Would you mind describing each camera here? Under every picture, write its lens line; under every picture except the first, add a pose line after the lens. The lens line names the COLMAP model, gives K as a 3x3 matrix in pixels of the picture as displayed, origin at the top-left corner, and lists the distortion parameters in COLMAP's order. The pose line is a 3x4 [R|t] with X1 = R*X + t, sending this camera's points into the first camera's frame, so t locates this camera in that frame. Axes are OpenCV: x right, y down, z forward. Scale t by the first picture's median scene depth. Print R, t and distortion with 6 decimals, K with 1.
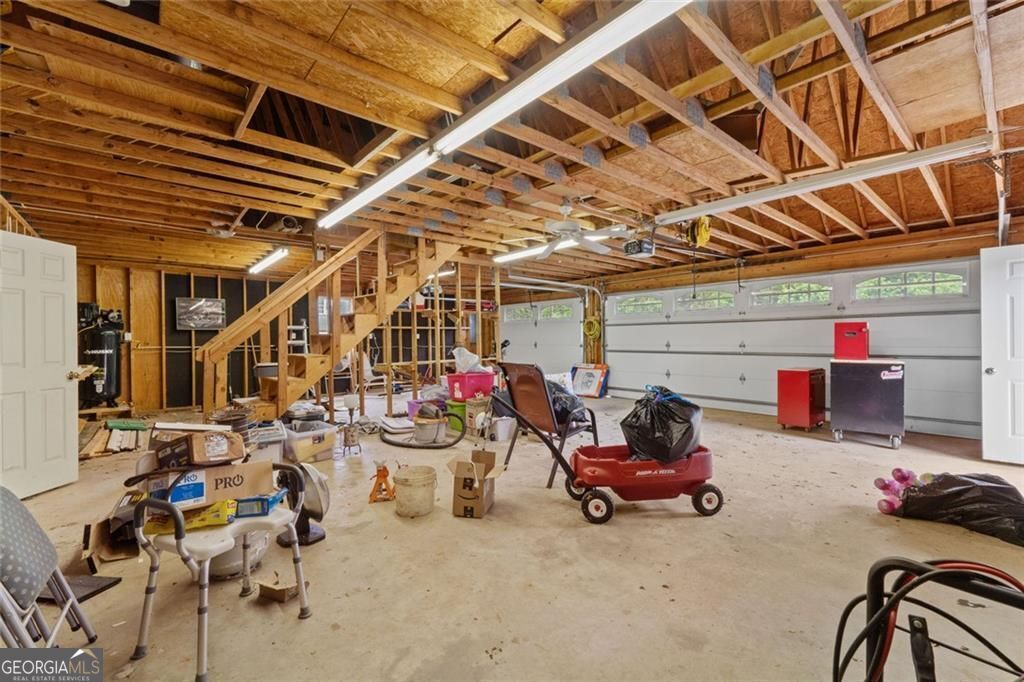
lens RADIAL K [[433.9, 0, 516.6], [0, 433.9, 337.0], [0, 0, 1]] dist [0.001643, 0.000350]
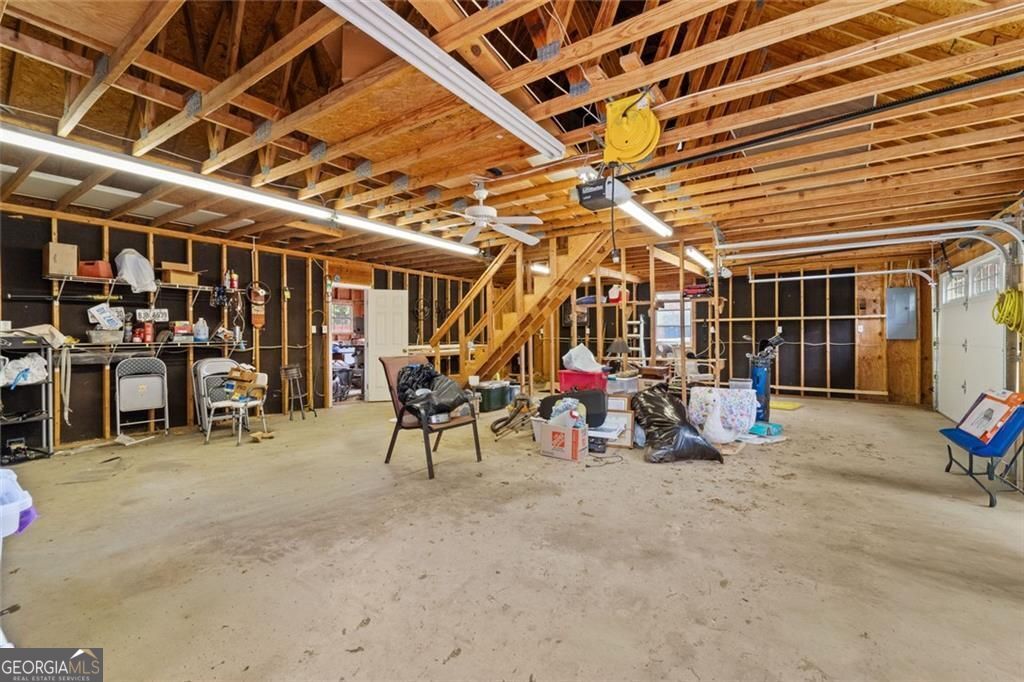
lens RADIAL K [[433.9, 0, 516.6], [0, 433.9, 337.0], [0, 0, 1]] dist [0.001643, 0.000350]
pose [[0.256551, 0.011466, -0.966463, 0.589078], [0.005911, 0.999892, 0.013432, -0.002173], [0.966513, -0.009159, 0.256456, 0.482773]]
